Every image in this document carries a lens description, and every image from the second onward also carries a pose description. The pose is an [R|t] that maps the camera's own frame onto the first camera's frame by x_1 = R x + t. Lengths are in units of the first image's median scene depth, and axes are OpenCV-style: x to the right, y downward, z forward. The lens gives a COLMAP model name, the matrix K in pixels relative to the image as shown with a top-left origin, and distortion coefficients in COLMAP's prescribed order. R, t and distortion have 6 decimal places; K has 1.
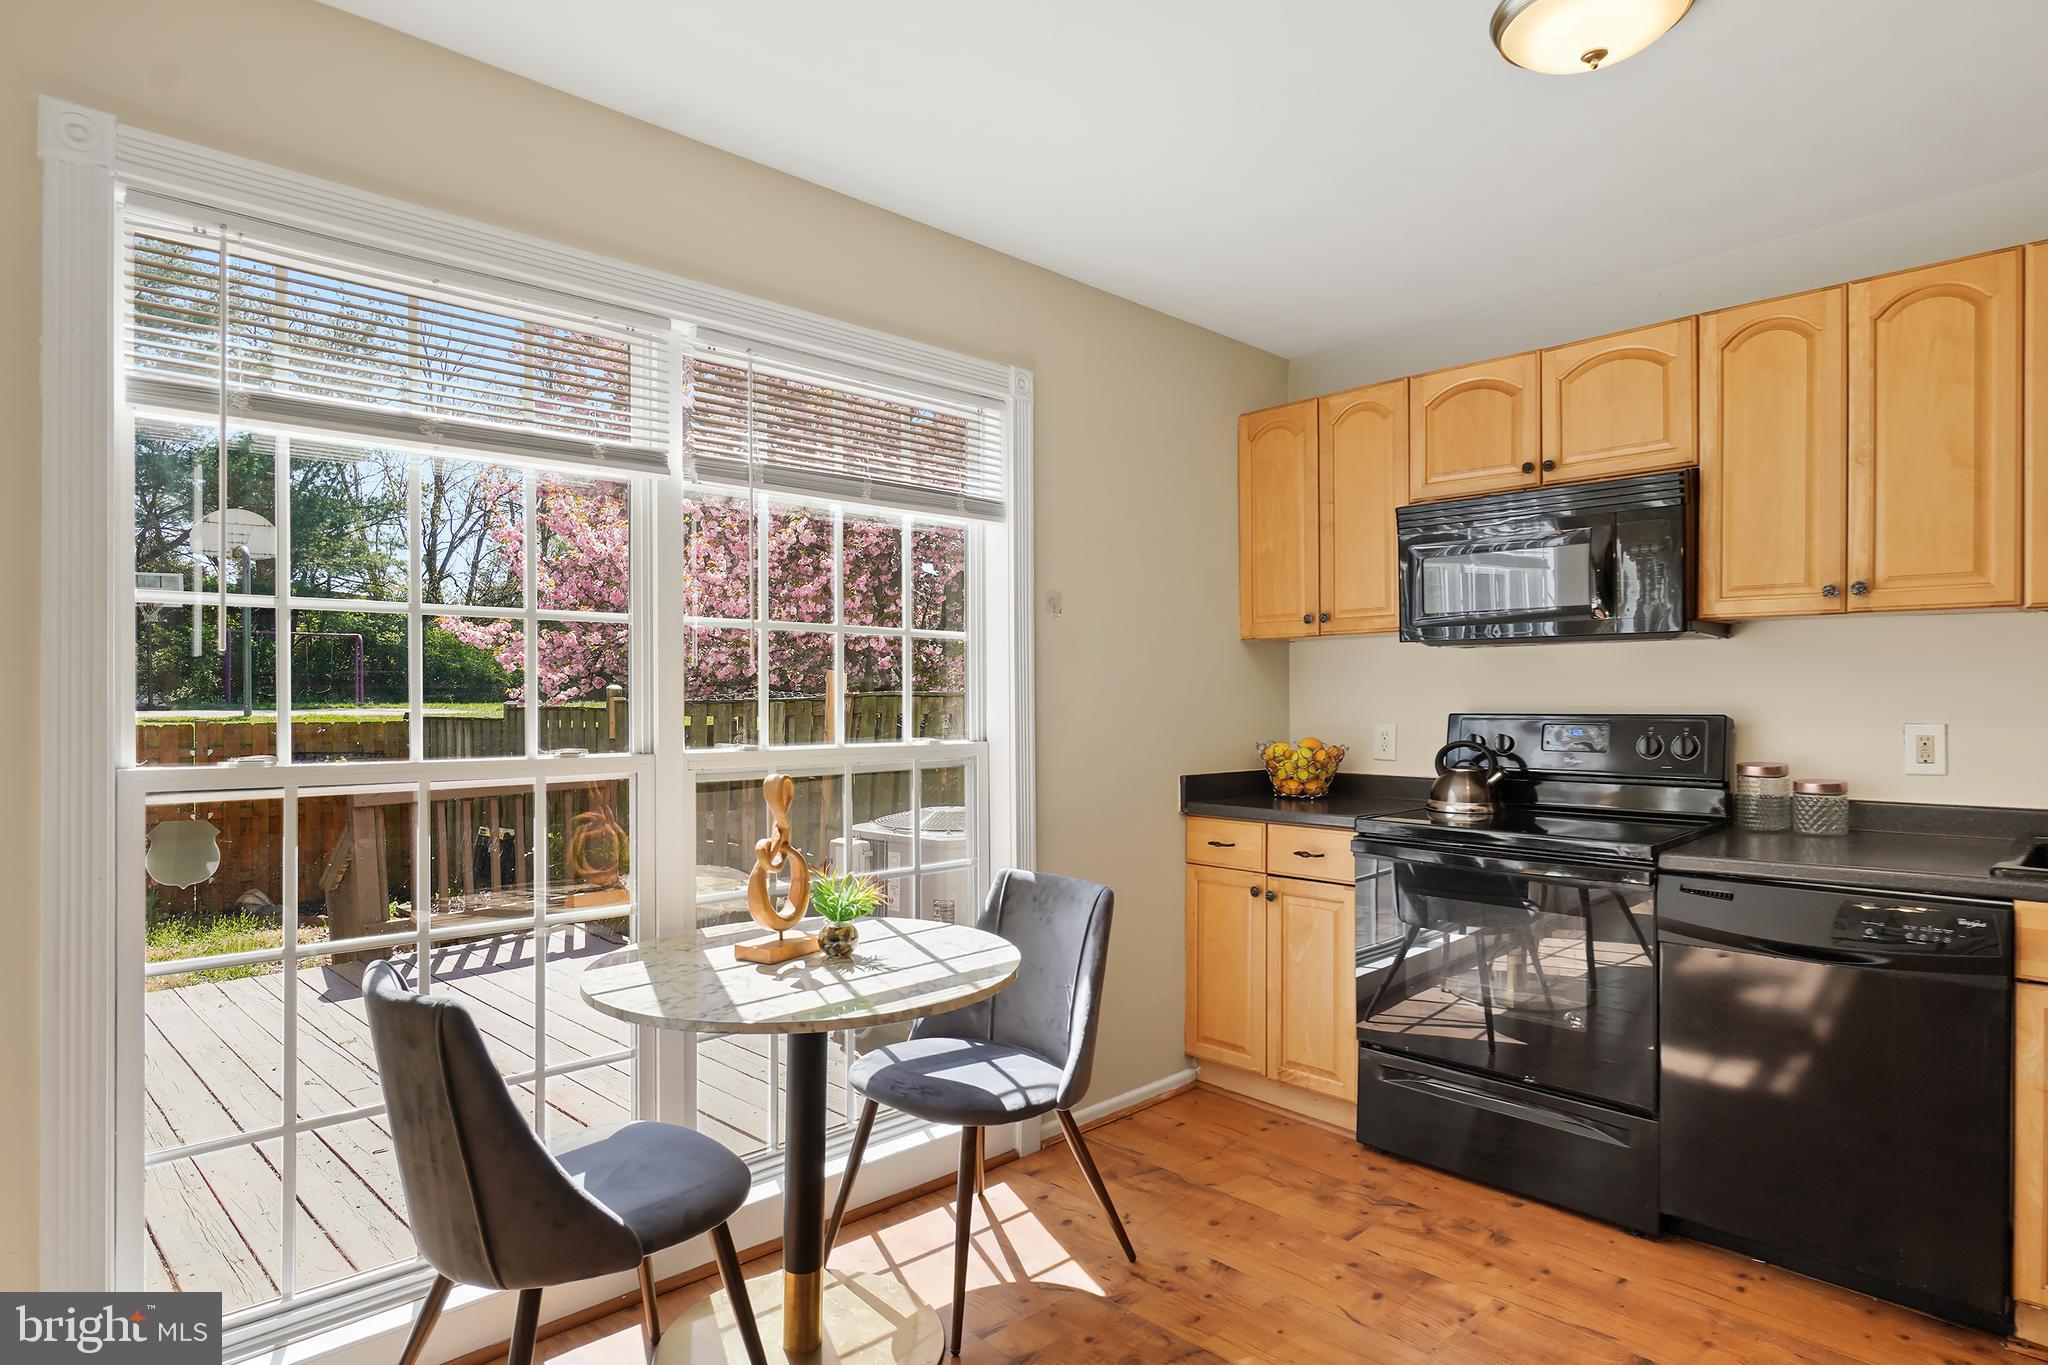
lens RADIAL K [[1125.9, 0, 1018.1], [0, 1125.9, 698.5], [0, 0, 1]] dist [0.001593, -0.001913]
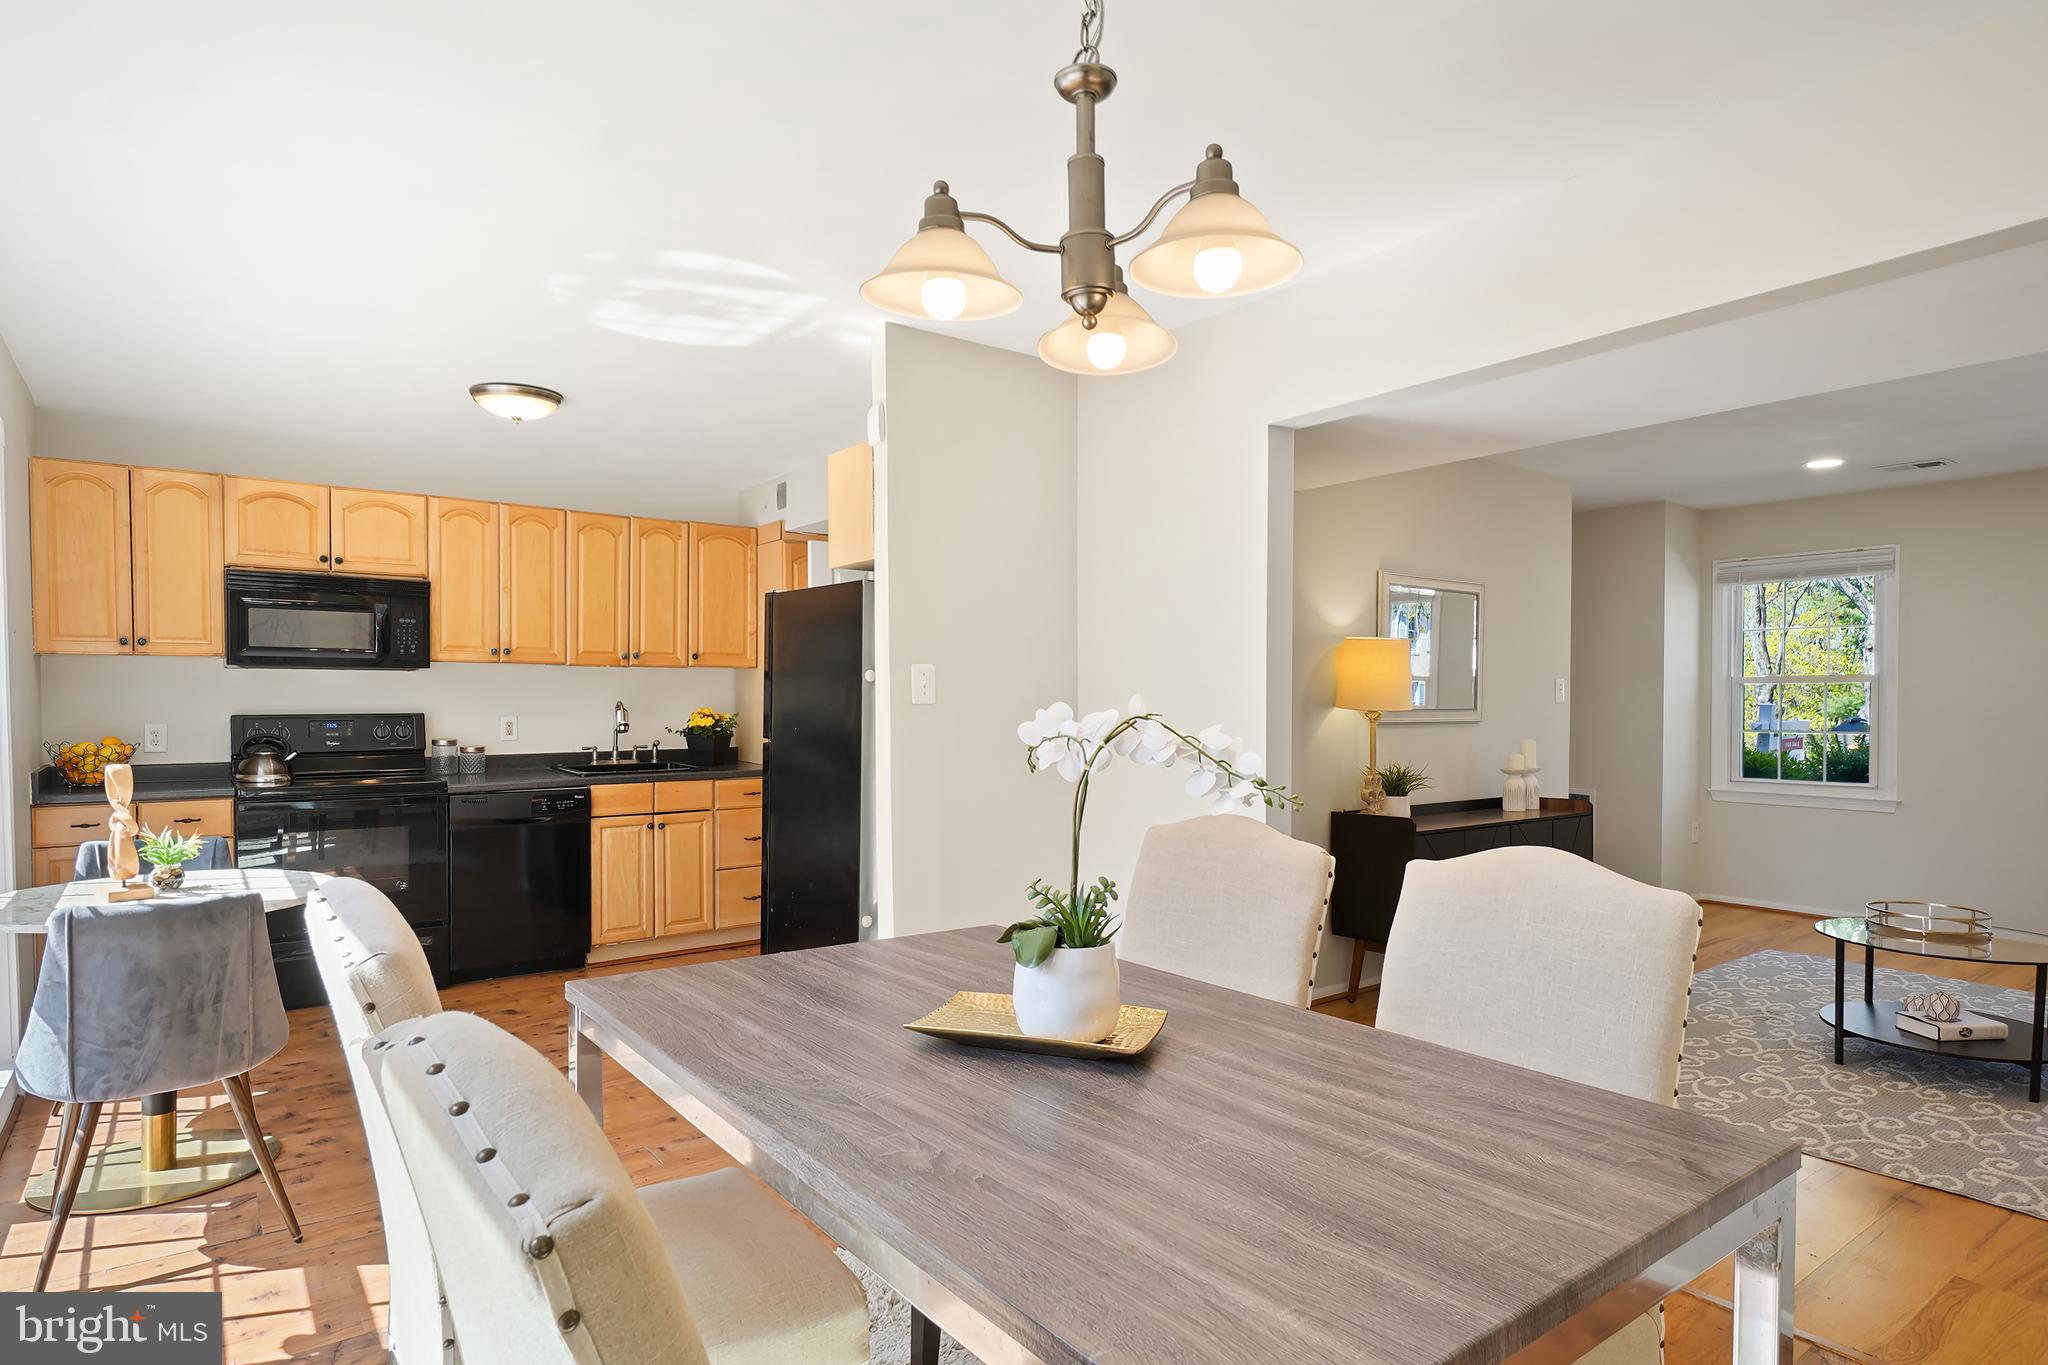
lens RADIAL K [[1113.7, 0, 1016.3], [0, 1113.7, 722.5], [0, 0, 1]] dist [-0.003408, -0.000958]
pose [[0.120695, -0.019853, 0.992491, -0.981881], [-0.001231, 0.999796, 0.020149, -0.007329], [-0.992689, -0.003653, 0.120646, -0.156878]]
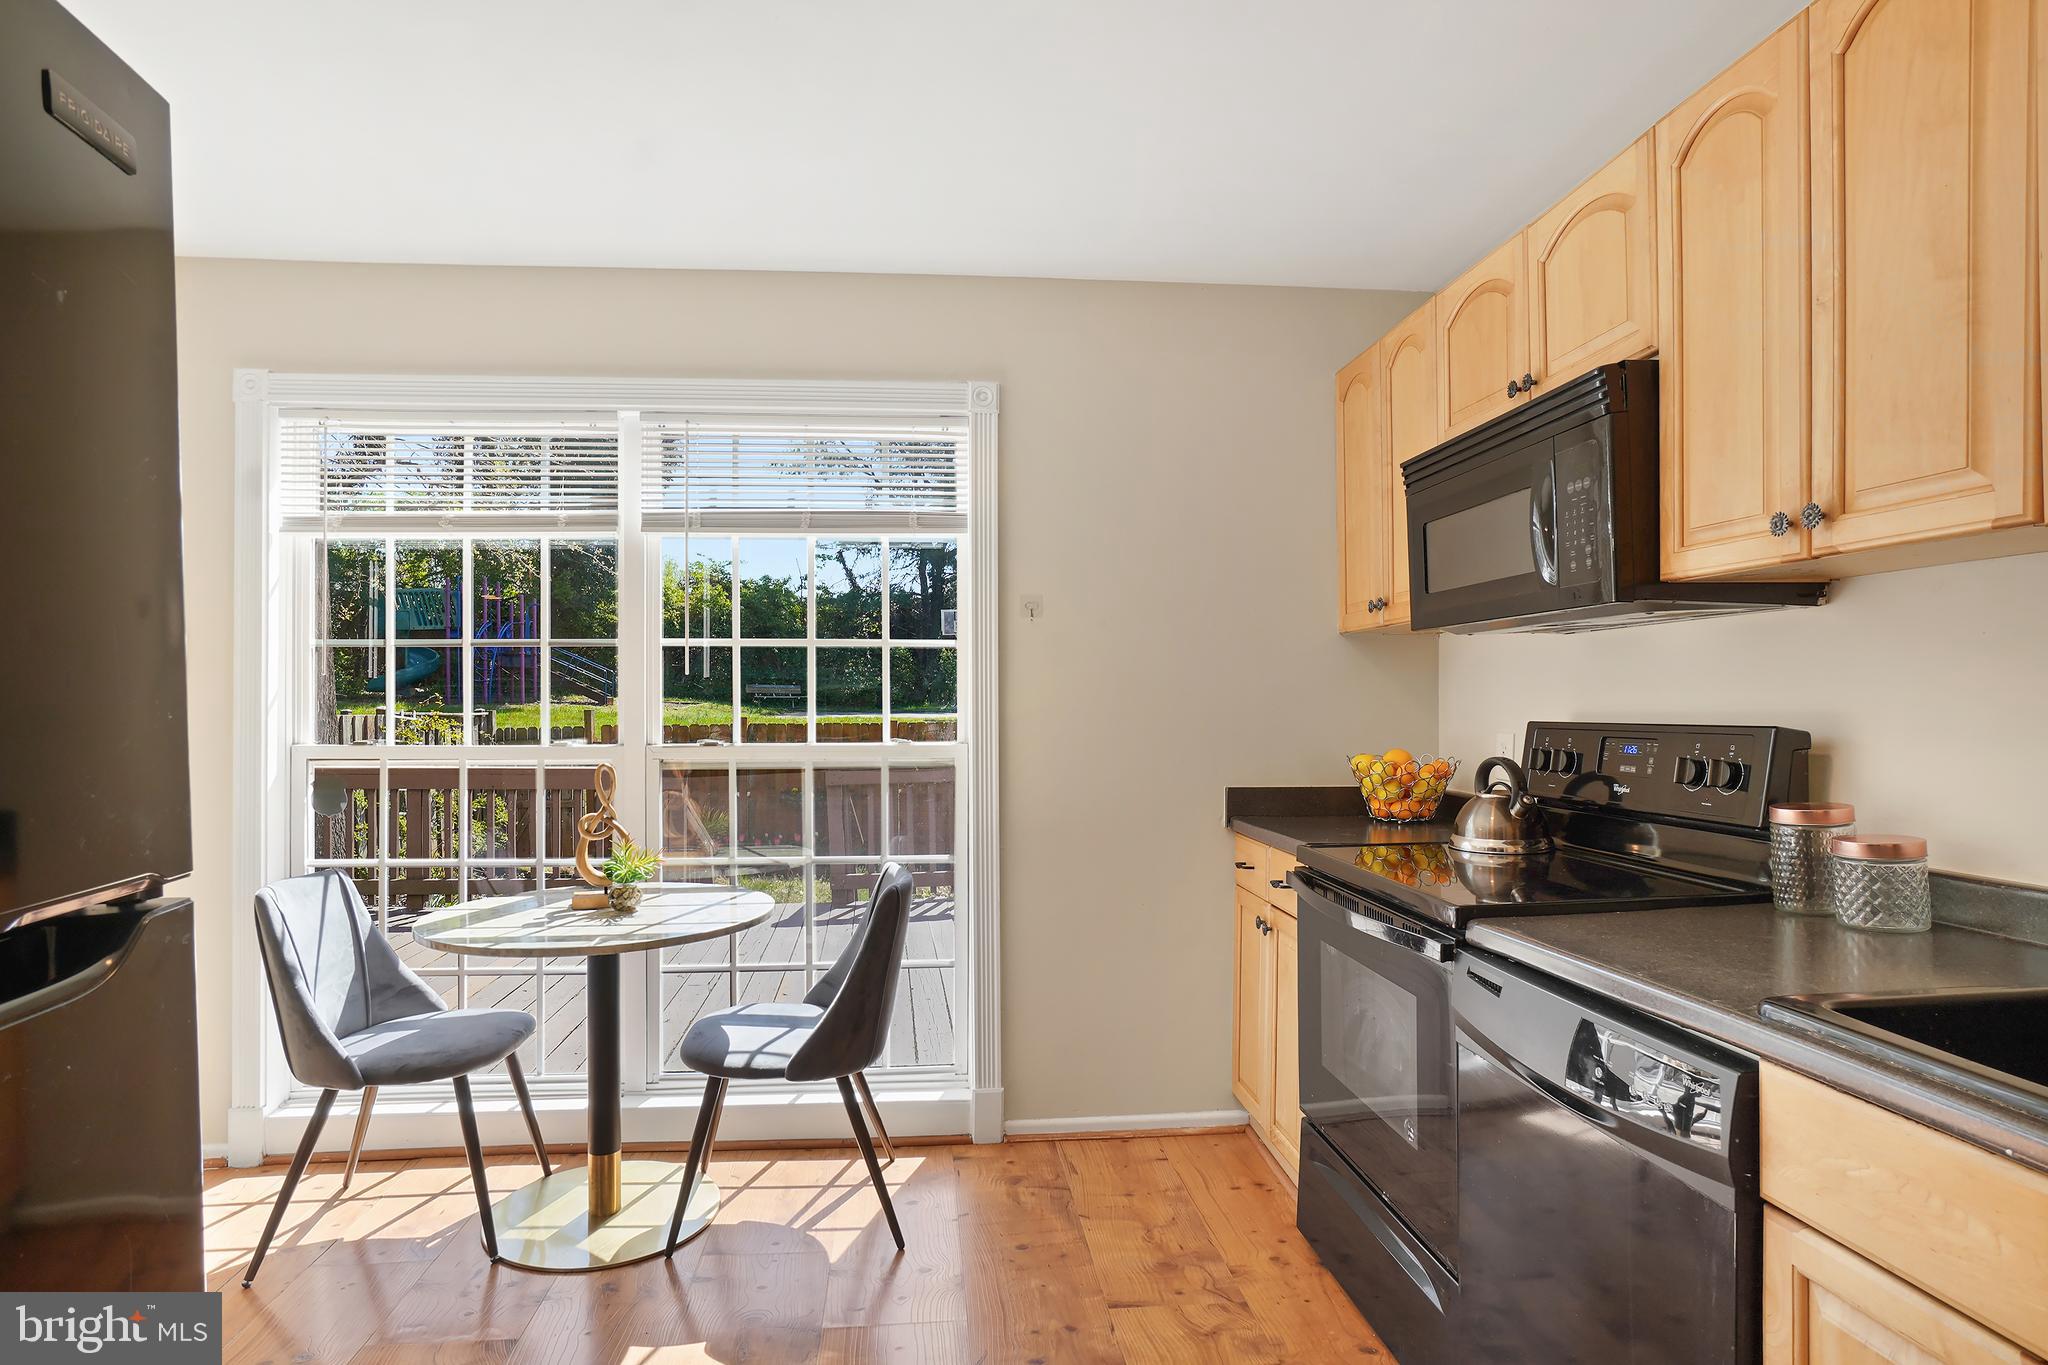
lens RADIAL K [[1082.2, 0, 1001.5], [0, 1082.2, 716.8], [0, 0, 1]] dist [-0.021633, 0.000177]
pose [[0.776861, 0.006374, -0.629640, 0.631404], [0.001355, 0.999930, 0.011795, 0.001253], [0.629671, -0.010016, 0.776797, 0.238686]]
